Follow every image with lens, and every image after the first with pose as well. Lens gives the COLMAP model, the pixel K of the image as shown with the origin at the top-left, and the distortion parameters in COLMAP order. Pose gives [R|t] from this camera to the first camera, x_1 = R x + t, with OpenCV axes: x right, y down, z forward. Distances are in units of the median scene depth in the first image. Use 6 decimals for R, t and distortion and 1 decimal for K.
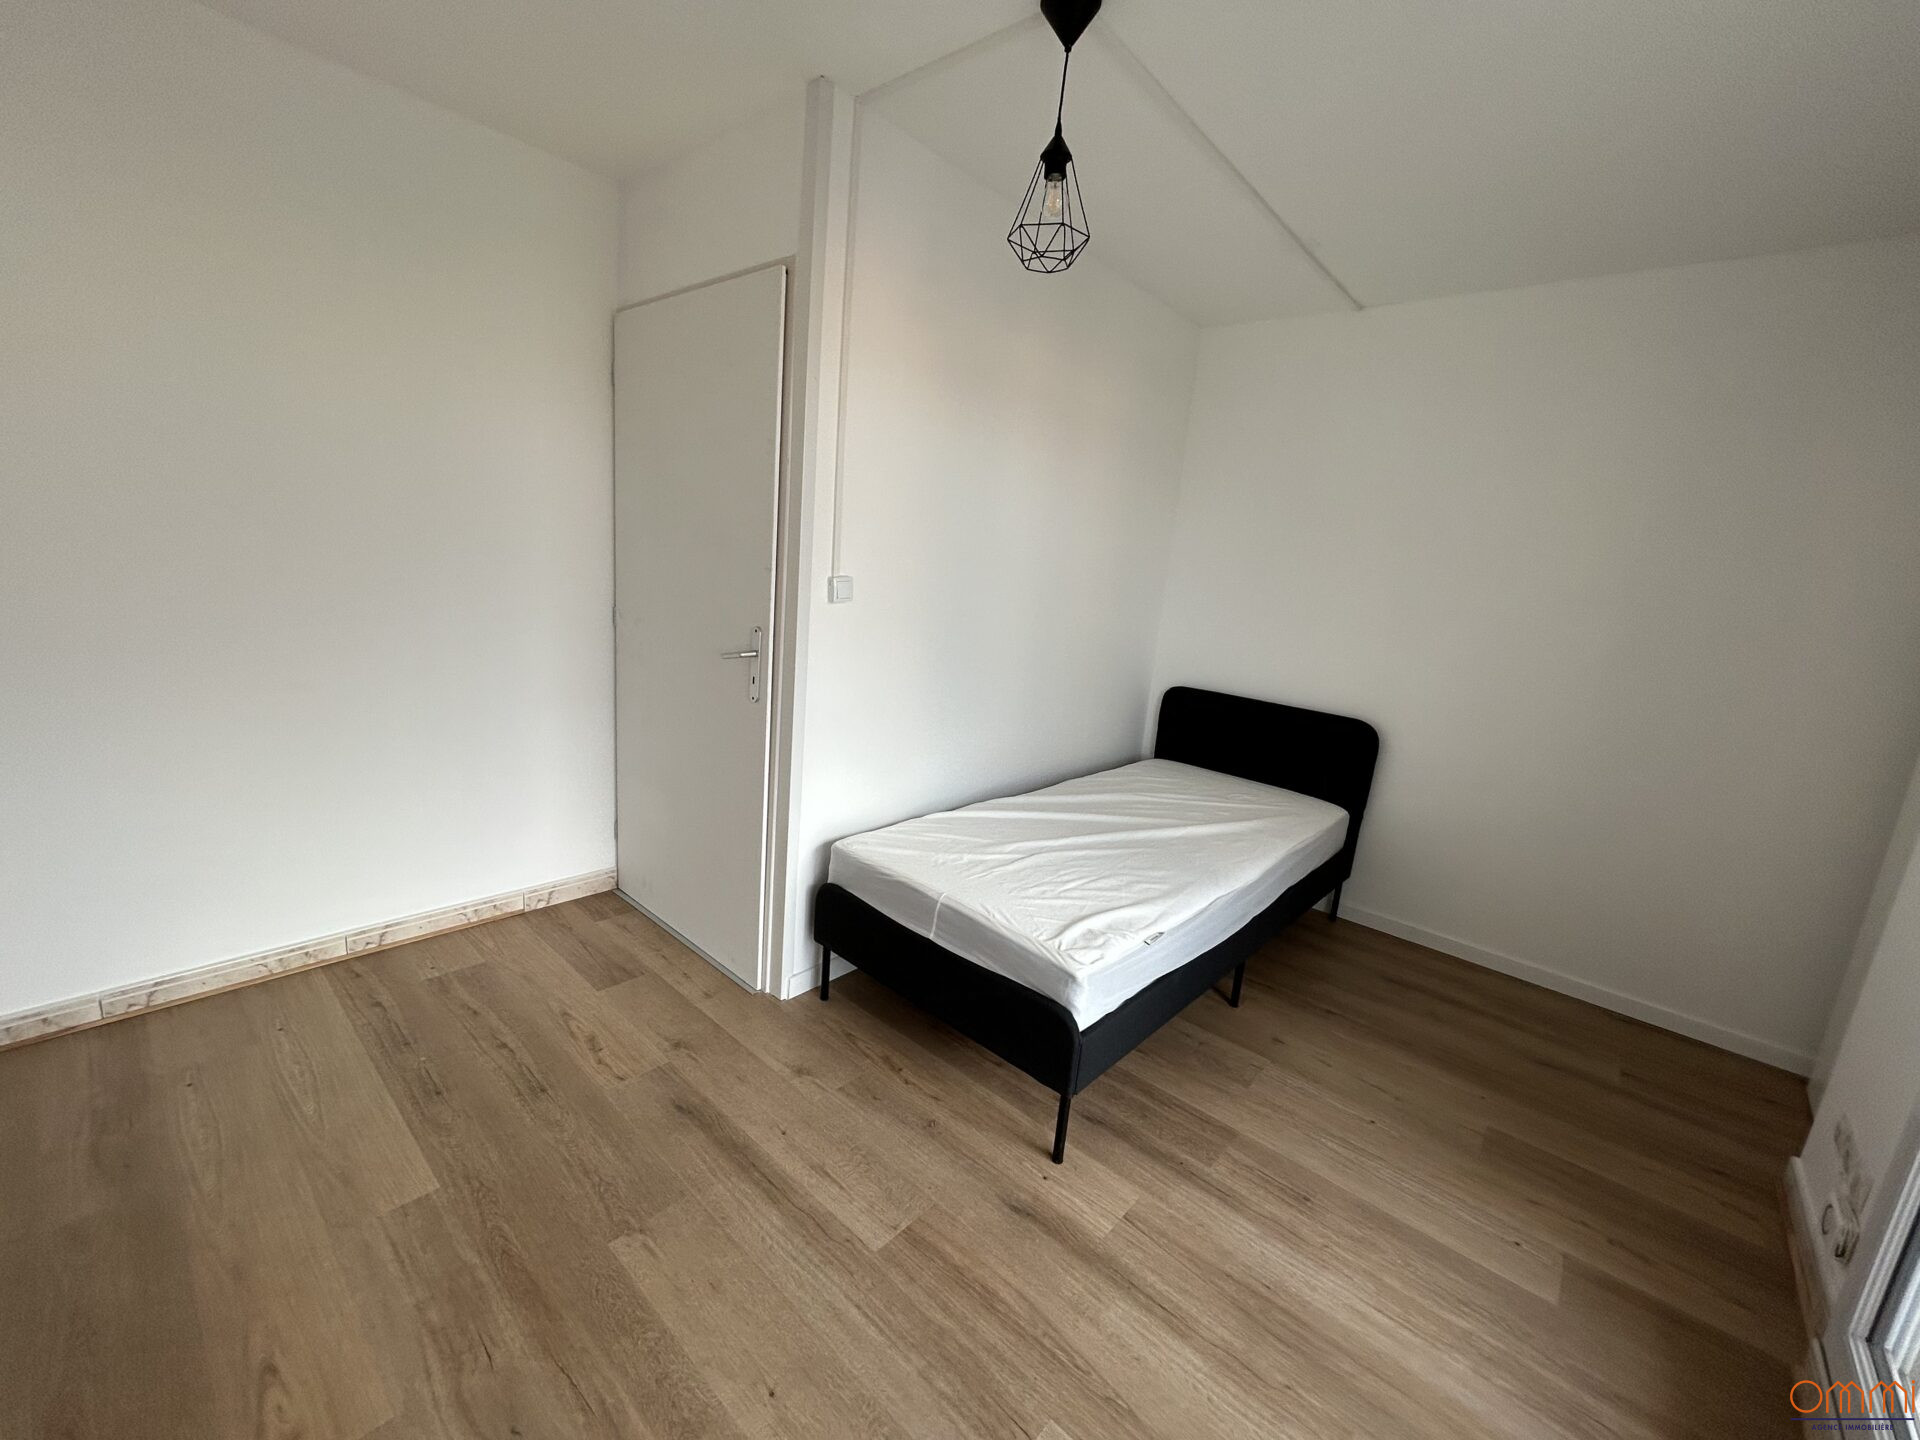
lens RADIAL K [[775.6, 0, 960.0], [0, 775.6, 726.3], [0, 0, 1]] dist [0.001243, 0.001105]
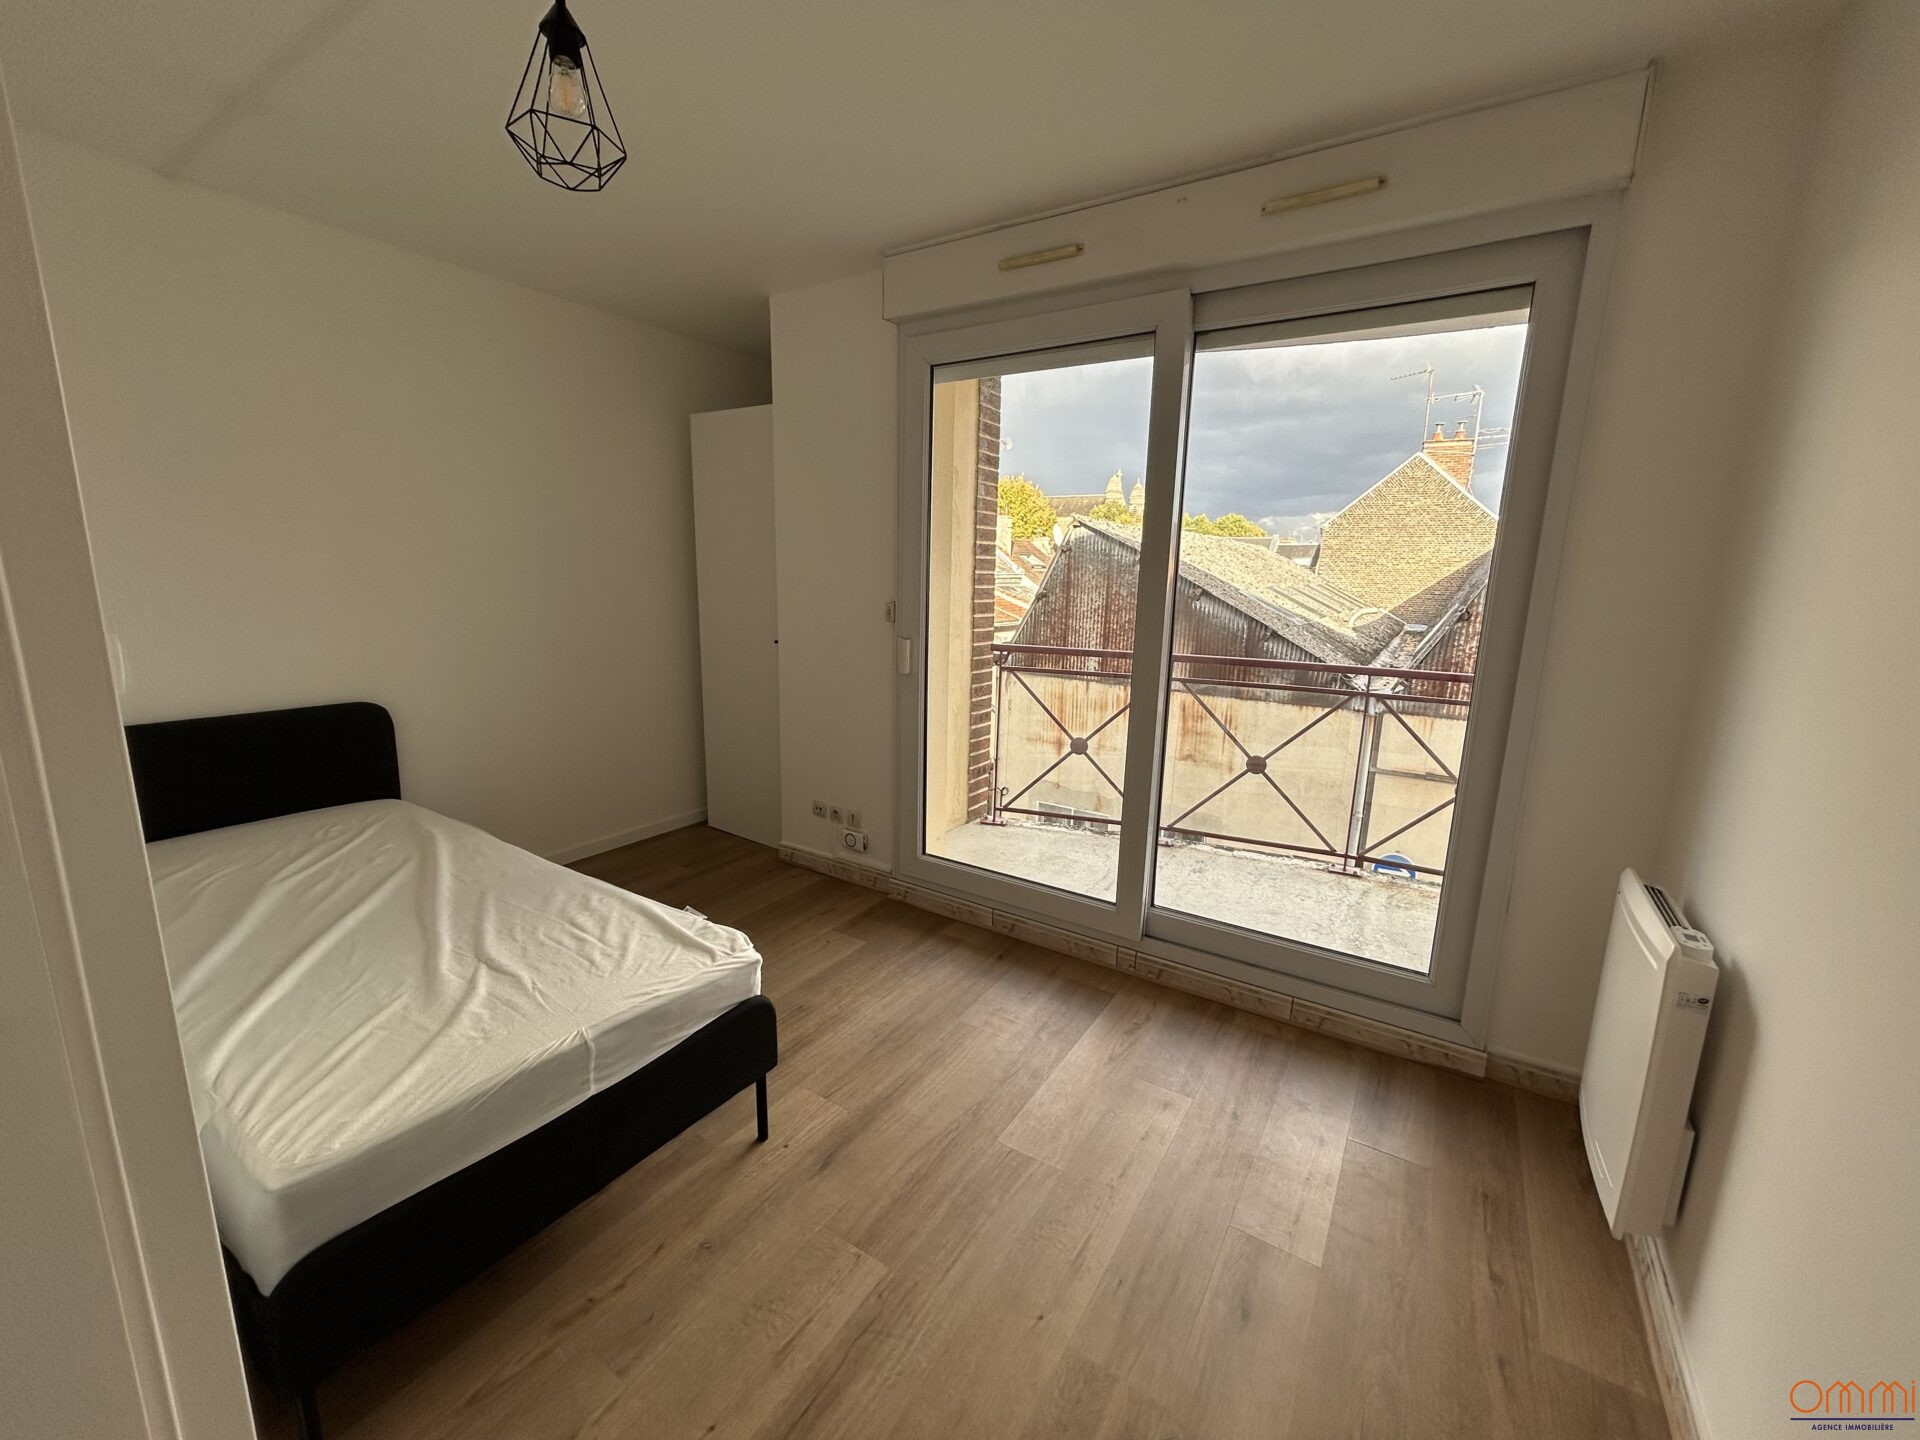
lens RADIAL K [[775.6, 0, 954.6], [0, 775.6, 722.8], [0, 0, 1]] dist [0.001243, 0.001105]
pose [[-0.150860, -0.278075, 0.948639, -0.815368], [0.179823, 0.935892, 0.302935, -0.250403], [-0.972062, 0.216288, -0.091185, 0.797803]]
